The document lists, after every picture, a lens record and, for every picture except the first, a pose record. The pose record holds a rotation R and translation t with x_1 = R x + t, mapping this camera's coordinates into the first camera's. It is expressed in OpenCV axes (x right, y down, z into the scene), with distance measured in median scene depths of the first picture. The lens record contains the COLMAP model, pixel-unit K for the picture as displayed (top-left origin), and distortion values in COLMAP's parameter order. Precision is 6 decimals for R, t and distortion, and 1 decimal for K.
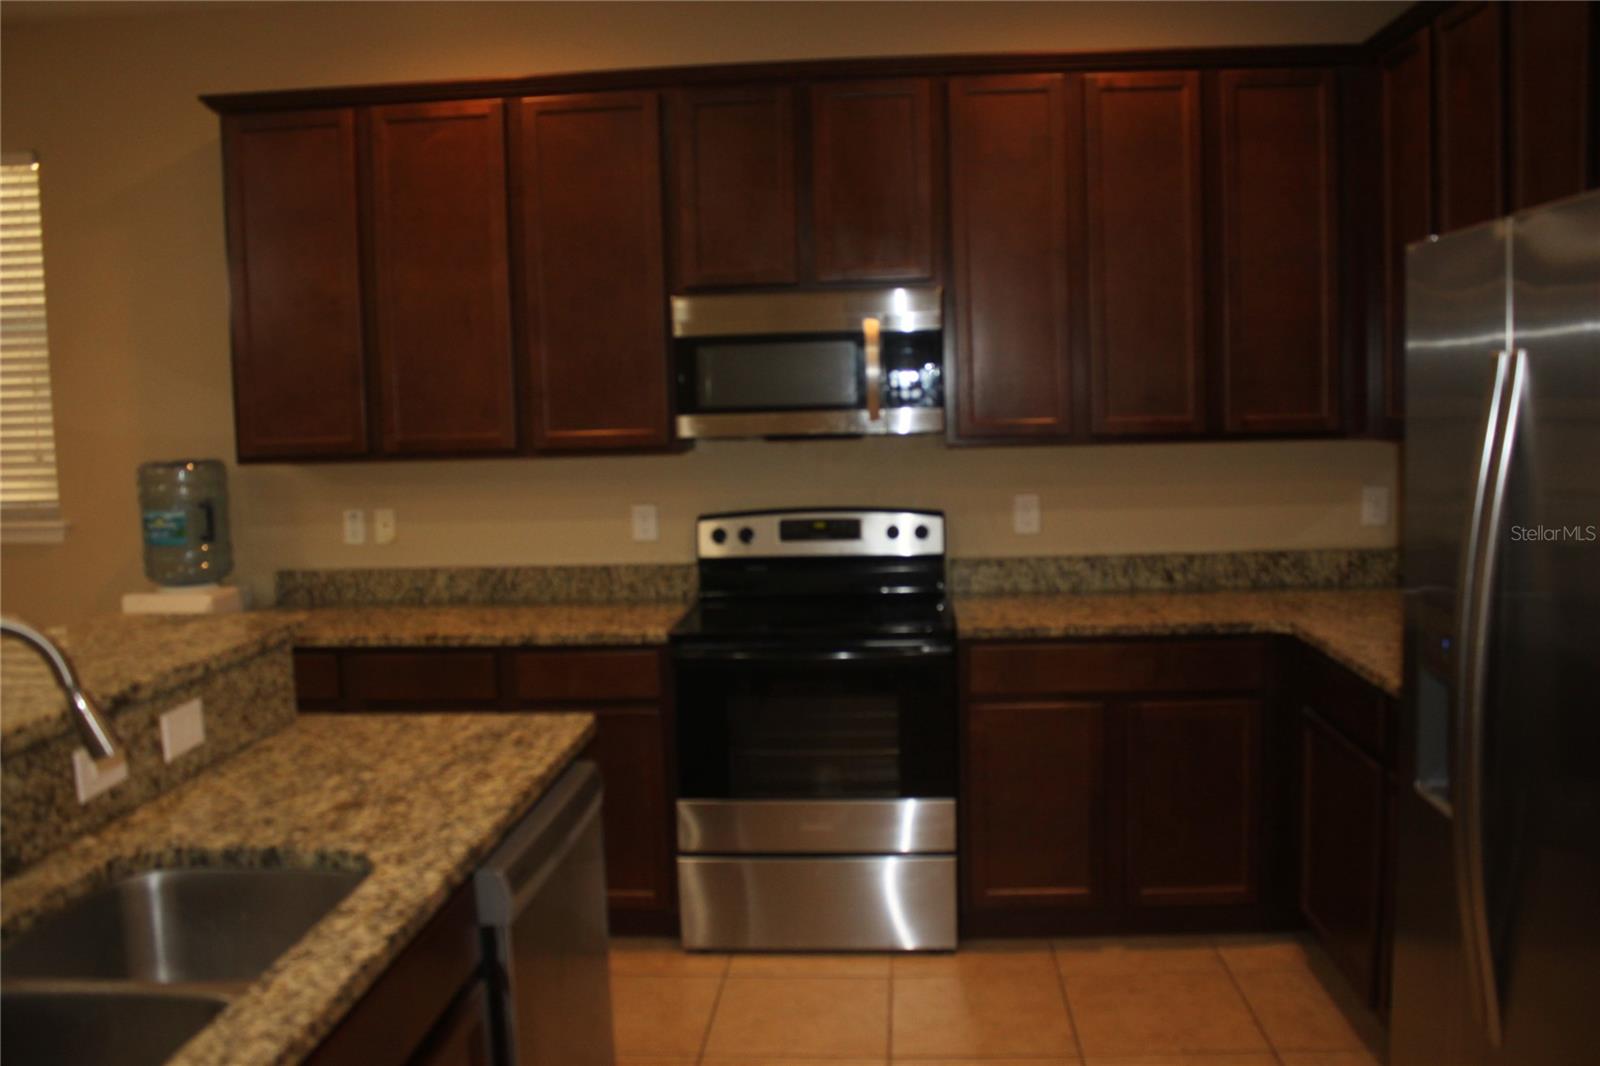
lens RADIAL K [[1404.9, 0, 796.0], [0, 1404.9, 530.4], [0, 0, 1]] dist [-0.037487, 0.024569]
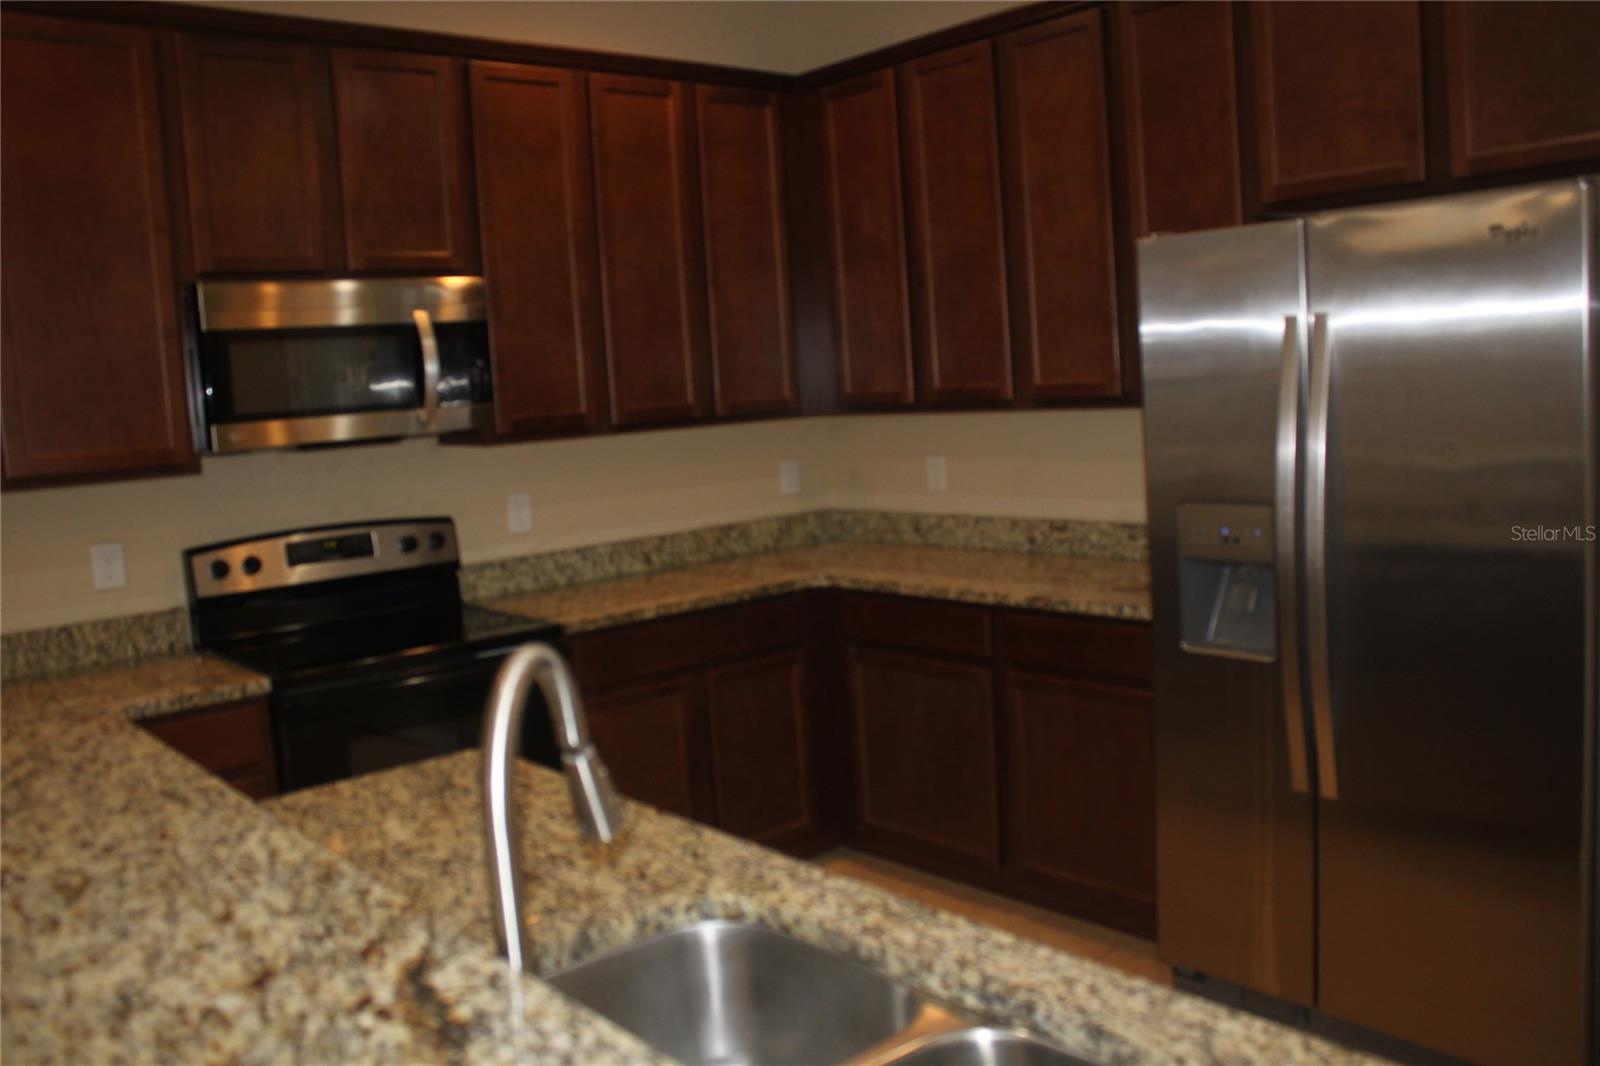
lens RADIAL K [[1404.9, 0, 796.9], [0, 1404.9, 532.7], [0, 0, 1]] dist [-0.037487, 0.024569]
pose [[0.720410, -0.097651, 0.686639, -0.375944], [0.112184, 0.993408, 0.023577, 0.001075], [-0.684415, 0.060045, 0.726616, 0.154383]]
